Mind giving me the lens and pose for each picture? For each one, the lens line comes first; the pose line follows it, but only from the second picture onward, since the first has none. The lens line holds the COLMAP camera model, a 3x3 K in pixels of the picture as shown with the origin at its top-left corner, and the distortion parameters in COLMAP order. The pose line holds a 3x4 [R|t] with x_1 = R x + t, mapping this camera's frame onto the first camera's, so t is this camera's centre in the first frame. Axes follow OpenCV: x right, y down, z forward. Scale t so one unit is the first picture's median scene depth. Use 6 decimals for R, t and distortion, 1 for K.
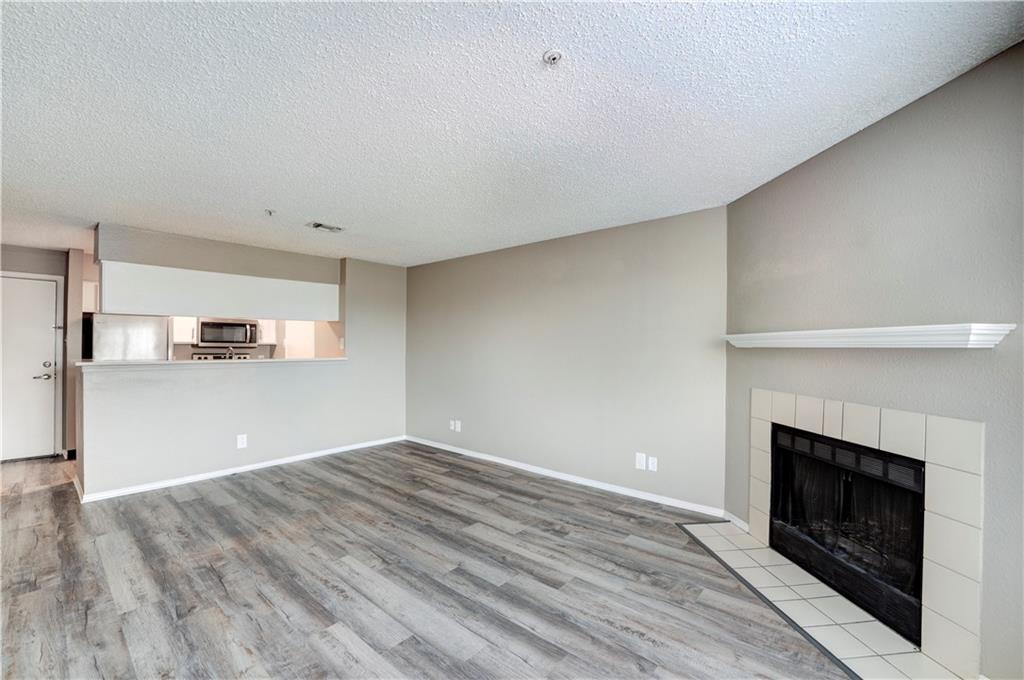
lens RADIAL K [[422.7, 0, 513.2], [0, 422.7, 338.8], [0, 0, 1]] dist [-0.021837, 0.000582]
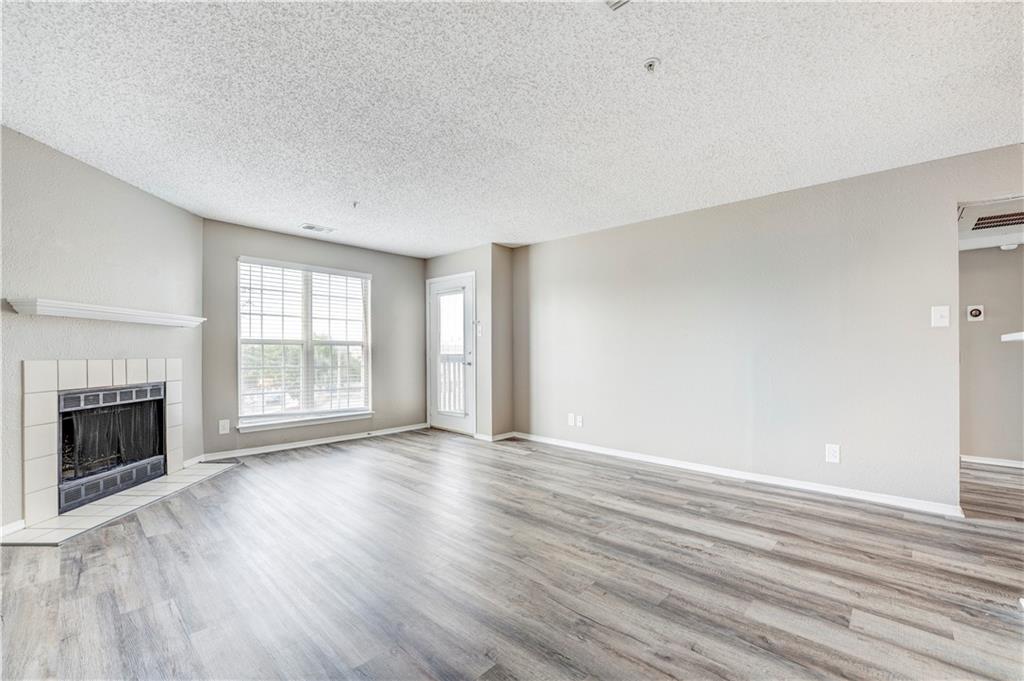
lens RADIAL K [[422.7, 0, 511.1], [0, 422.7, 343.2], [0, 0, 1]] dist [-0.021837, 0.000582]
pose [[-0.999028, -0.003560, 0.043934, -0.470110], [-0.005254, 0.999244, -0.038512, 0.104937], [-0.043764, -0.038706, -0.998292, 1.762700]]
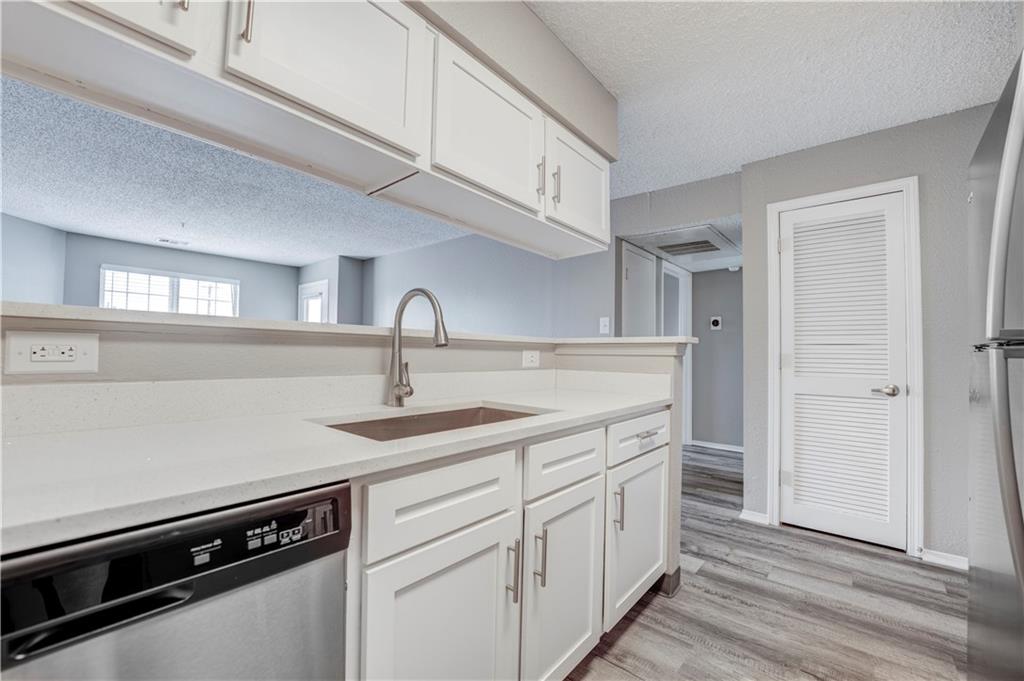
lens RADIAL K [[422.7, 0, 509.6], [0, 422.7, 350.1], [0, 0, 1]] dist [-0.021837, 0.000582]
pose [[-0.999684, -0.019507, 0.015881, -1.158733], [-0.019940, 0.999420, -0.027618, 0.113013], [-0.015333, -0.027926, -0.999492, 2.010183]]
